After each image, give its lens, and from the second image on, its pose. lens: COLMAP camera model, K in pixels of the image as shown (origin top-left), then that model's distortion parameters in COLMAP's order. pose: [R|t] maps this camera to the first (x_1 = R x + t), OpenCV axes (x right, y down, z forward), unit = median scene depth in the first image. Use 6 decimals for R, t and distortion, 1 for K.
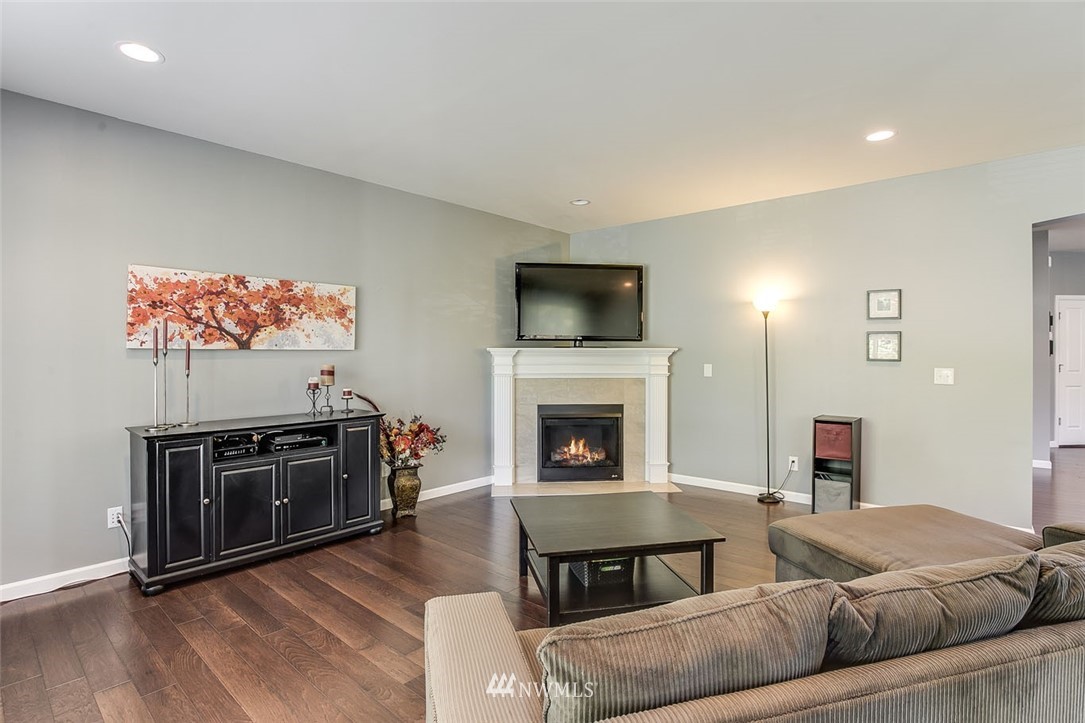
lens RADIAL K [[531.8, 0, 542.5], [0, 531.8, 361.5], [0, 0, 1]] dist [-0.033897, 0.000615]
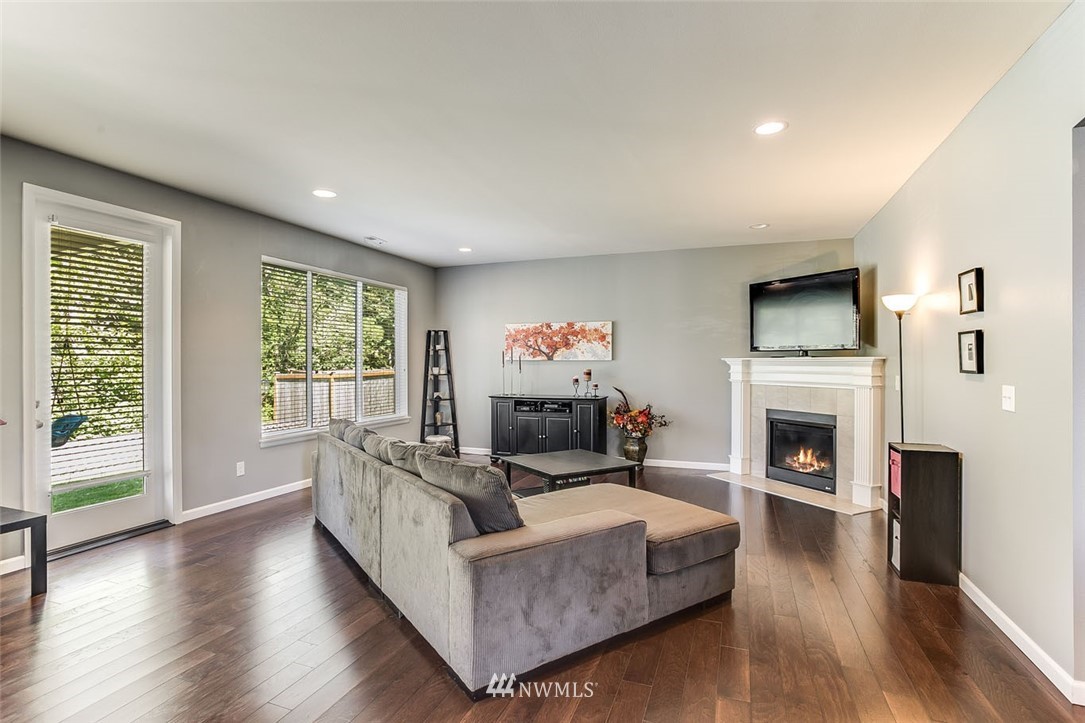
lens RADIAL K [[531.8, 0, 542.5], [0, 531.8, 361.5], [0, 0, 1]] dist [-0.033897, 0.000615]
pose [[0.364302, -0.001485, -0.931280, 1.190920], [-0.015769, 0.999846, -0.007763, -0.002182], [0.931147, 0.017514, 0.364222, 0.228969]]
